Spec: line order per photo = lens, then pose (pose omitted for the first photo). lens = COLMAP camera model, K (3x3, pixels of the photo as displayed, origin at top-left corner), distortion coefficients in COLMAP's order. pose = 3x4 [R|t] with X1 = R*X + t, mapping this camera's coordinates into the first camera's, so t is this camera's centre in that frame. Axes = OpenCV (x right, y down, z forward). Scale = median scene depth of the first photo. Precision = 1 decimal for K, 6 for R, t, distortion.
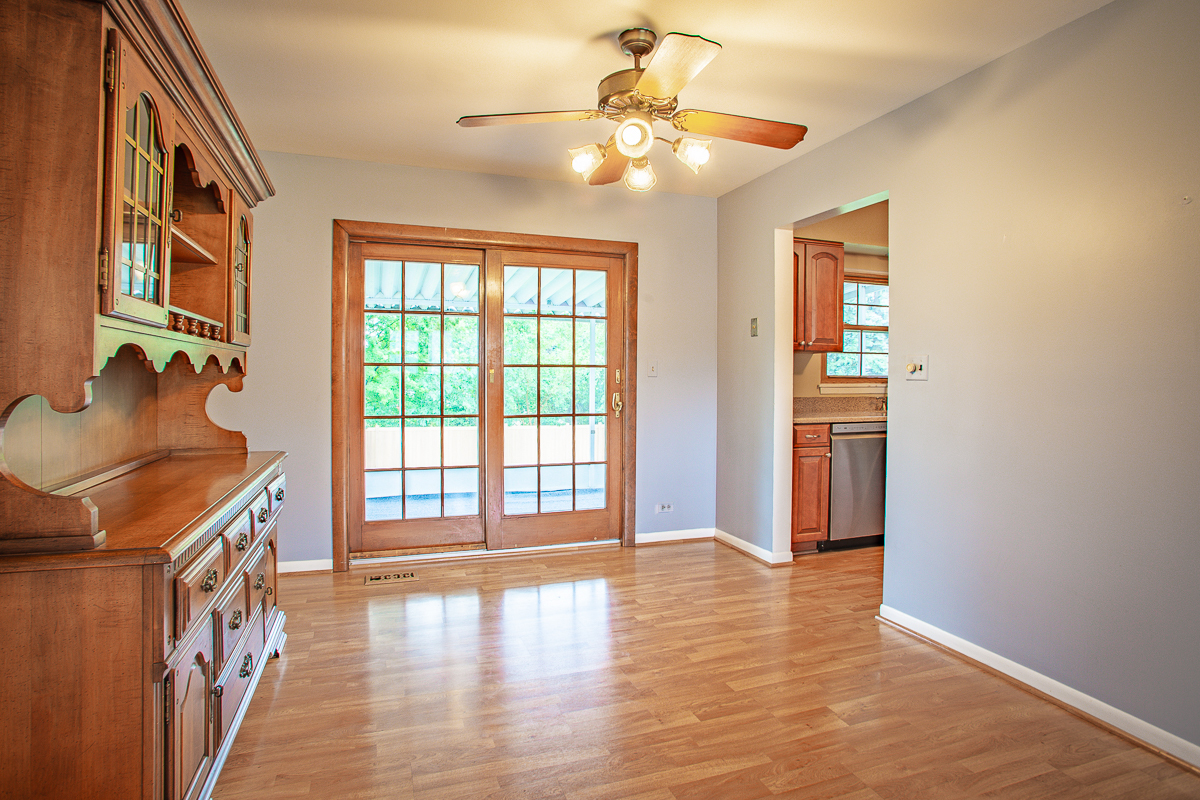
lens RADIAL K [[615.3, 0, 604.1], [0, 615.3, 388.6], [0, 0, 1]] dist [-0.030451, 0.000704]
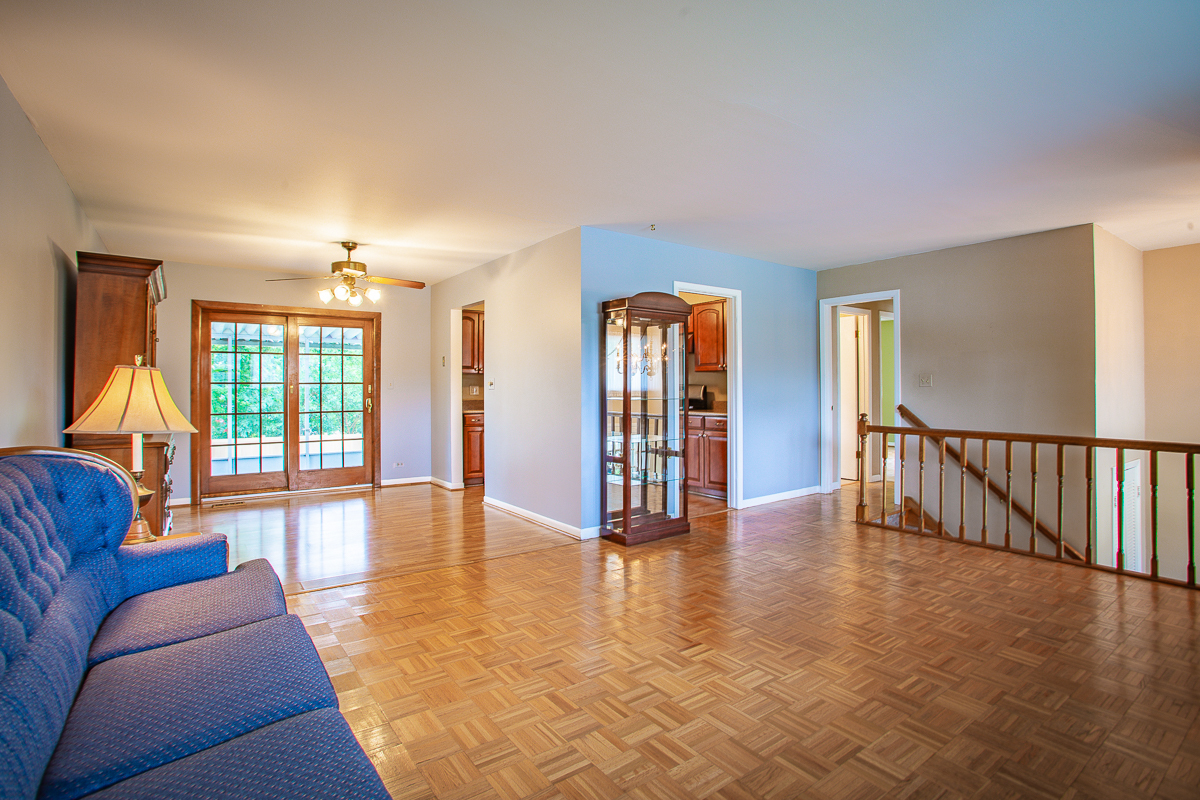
lens RADIAL K [[615.3, 0, 588.4], [0, 615.3, 390.9], [0, 0, 1]] dist [-0.030451, 0.000704]
pose [[0.973731, -0.007301, 0.227584, 0.239604], [0.010862, 0.999837, -0.014397, 0.017961], [-0.227442, 0.016490, 0.973652, -0.861684]]
